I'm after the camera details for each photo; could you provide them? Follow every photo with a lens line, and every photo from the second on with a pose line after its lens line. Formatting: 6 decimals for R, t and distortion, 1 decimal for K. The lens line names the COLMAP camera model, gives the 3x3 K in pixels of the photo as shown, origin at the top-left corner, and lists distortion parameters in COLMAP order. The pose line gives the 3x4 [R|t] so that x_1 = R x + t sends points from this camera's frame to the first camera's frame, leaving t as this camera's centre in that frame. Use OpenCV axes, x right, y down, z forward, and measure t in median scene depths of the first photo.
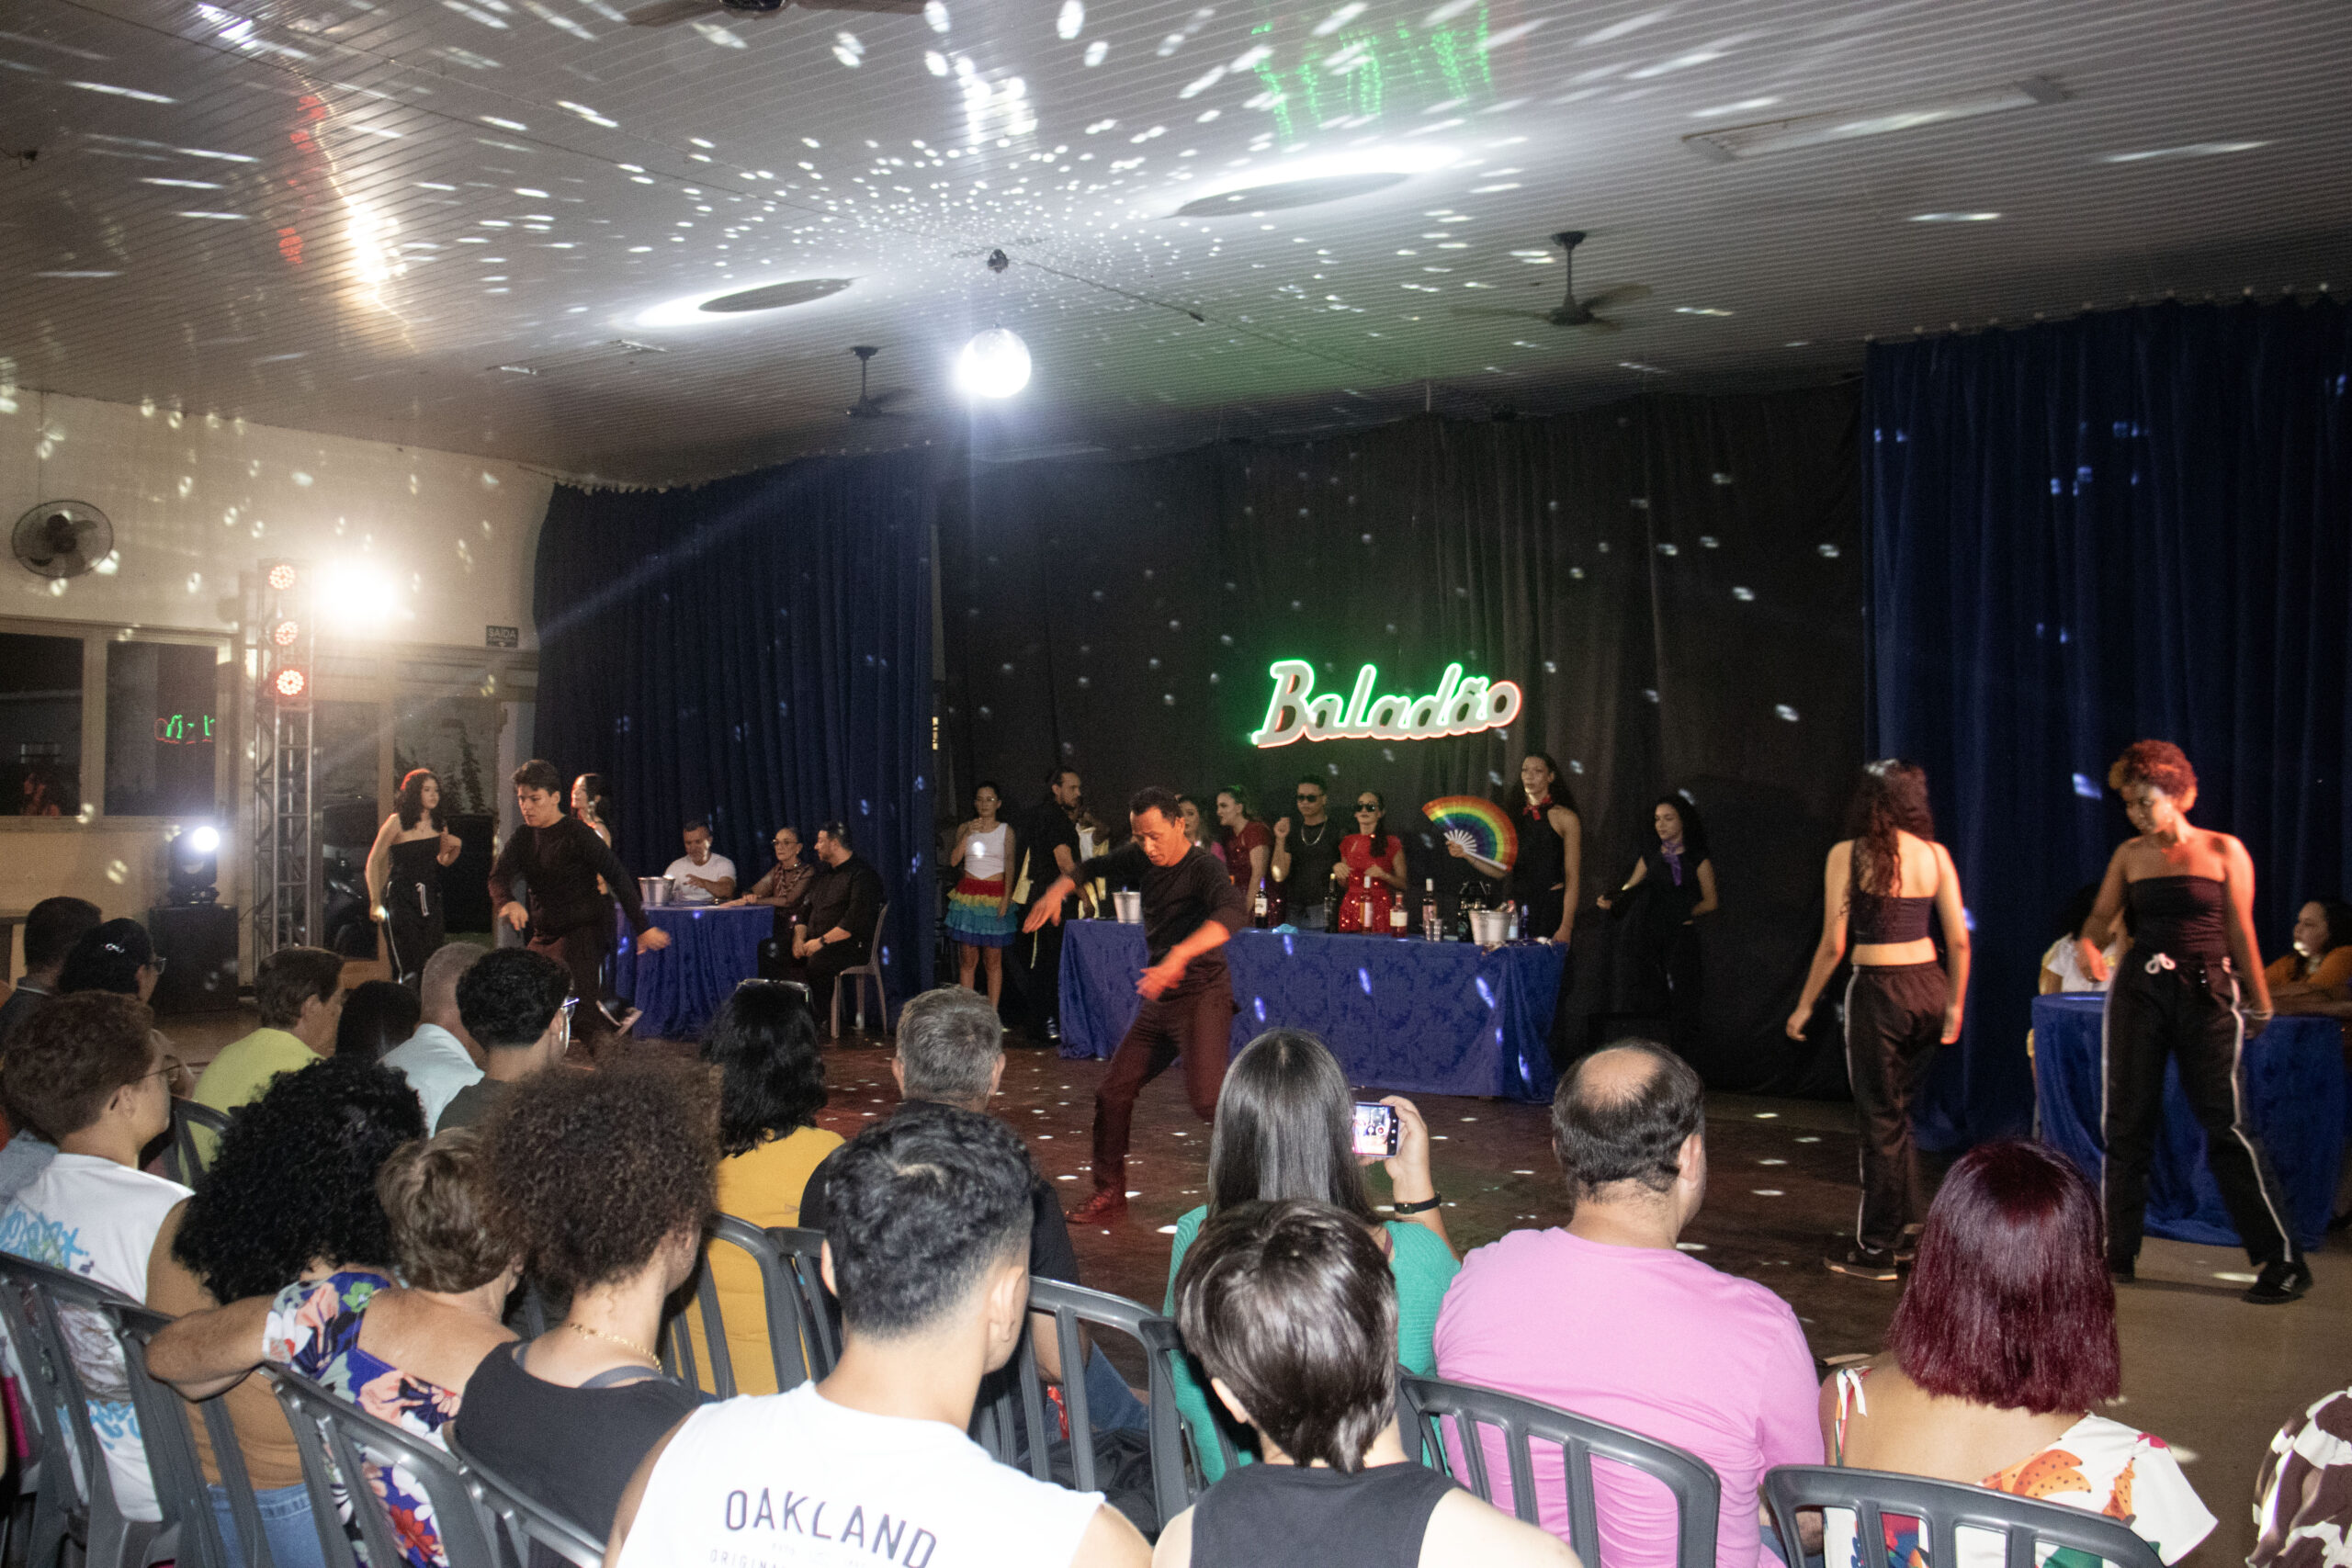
lens RADIAL K [[2337.8, 0, 1190.0], [0, 2337.8, 781.0], [0, 0, 1]] dist [-0.081157, 0.000000]
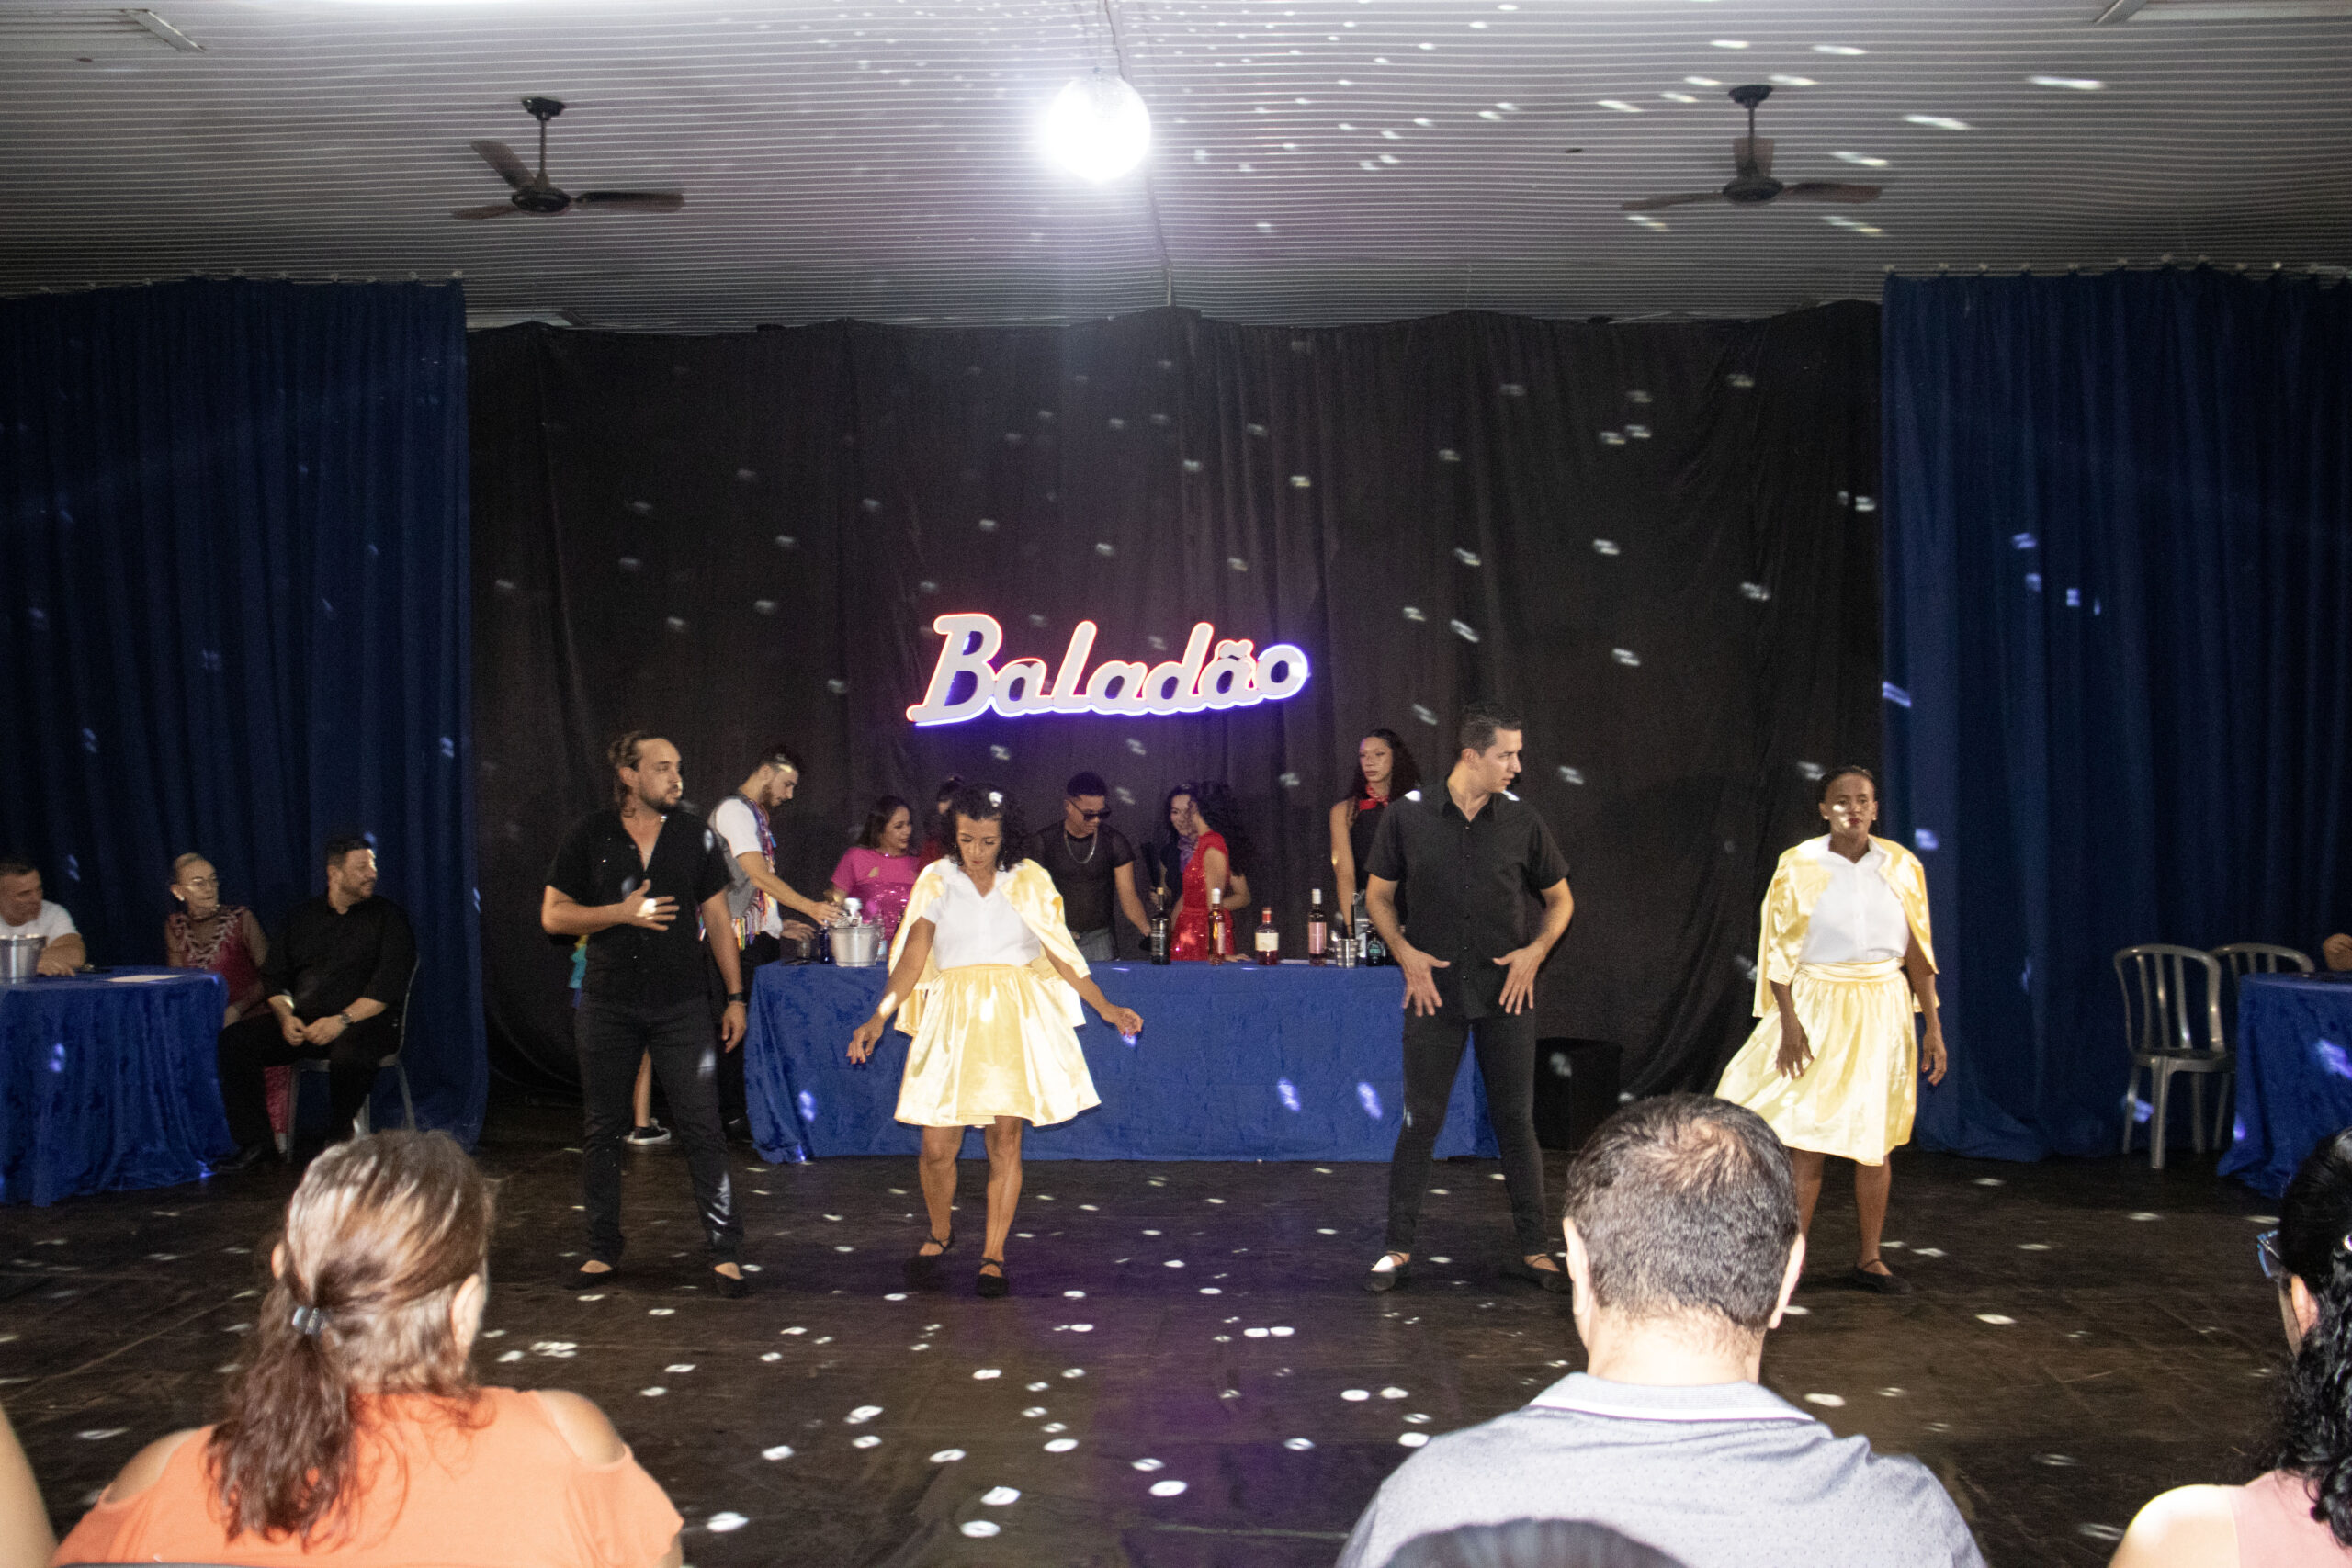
lens RADIAL K [[2198.6, 0, 1233.0], [0, 2198.6, 798.2], [0, 0, 1]] dist [-0.056274, 0.000000]
pose [[0.795712, -0.009860, 0.605595, -0.338193], [0.007423, 0.999951, 0.006526, 0.005417], [-0.605630, -0.000697, 0.795746, 0.381796]]
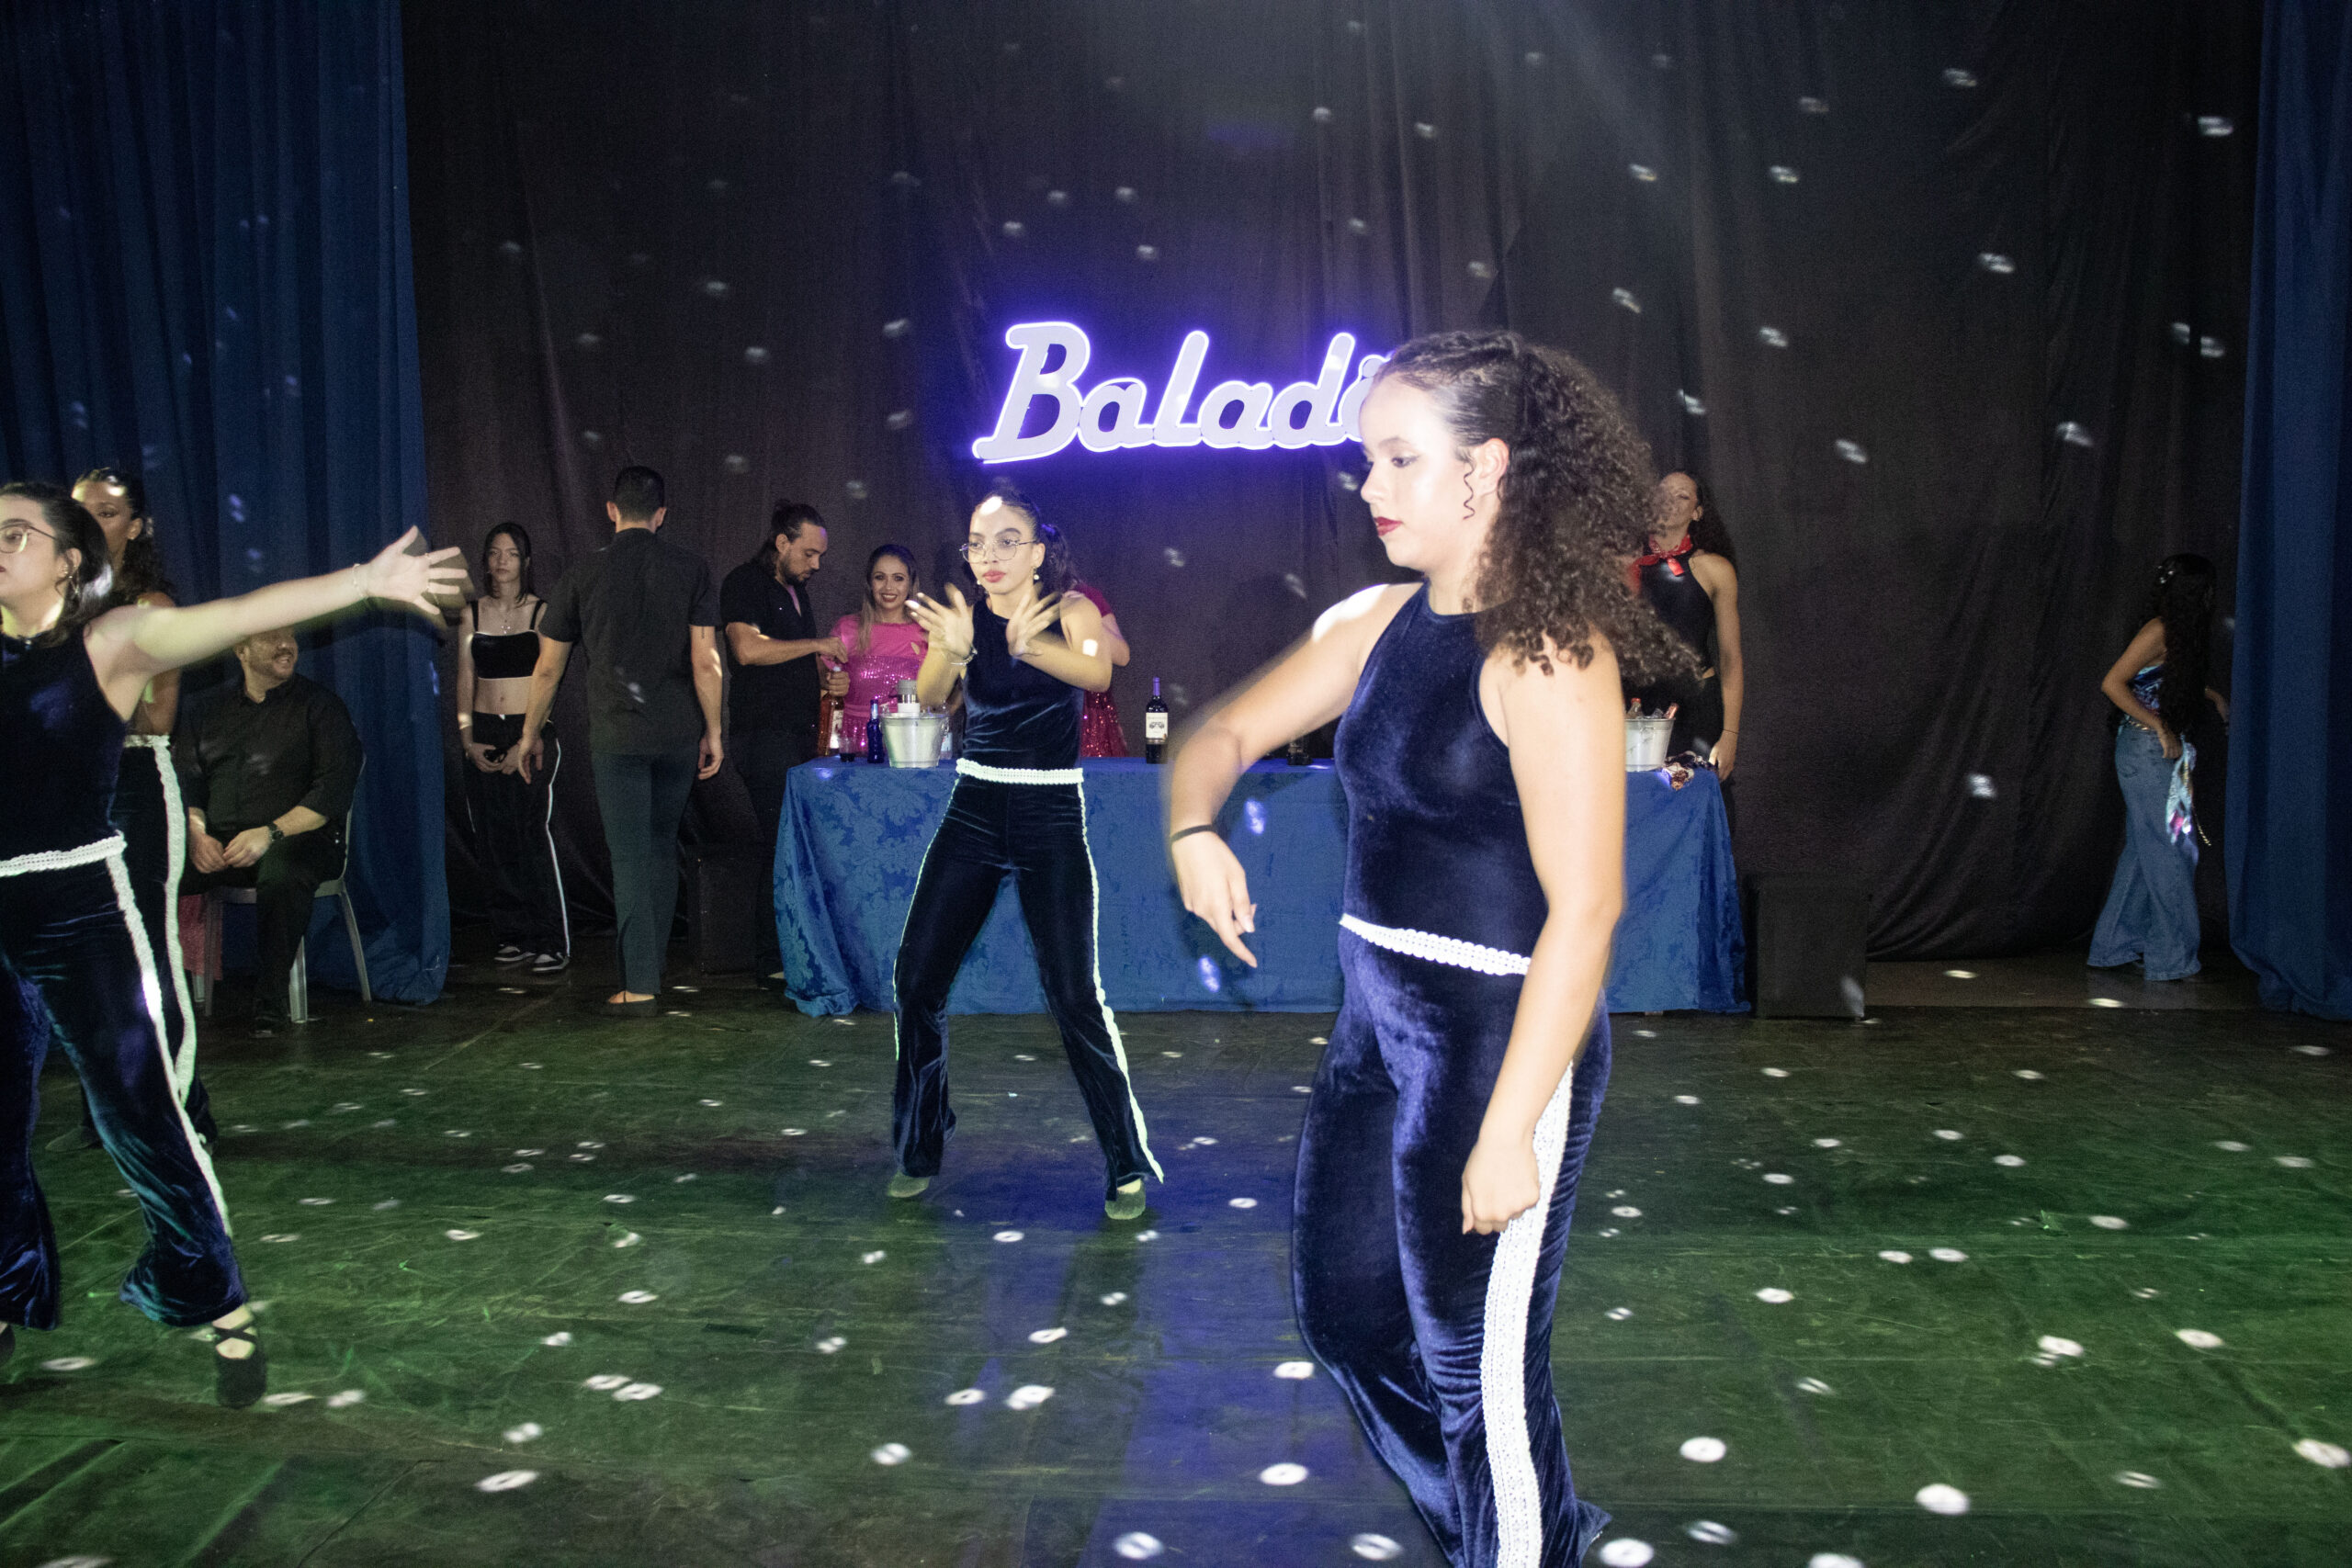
lens RADIAL K [[2337.8, 0, 1185.1], [0, 2337.8, 796.3], [0, 0, 1]] dist [-0.081157, 0.000000]
pose [[0.823734, -0.066585, 0.563052, -0.288198], [0.008887, 0.994474, 0.104603, 0.008936], [-0.566906, -0.081161, 0.819775, 0.484978]]
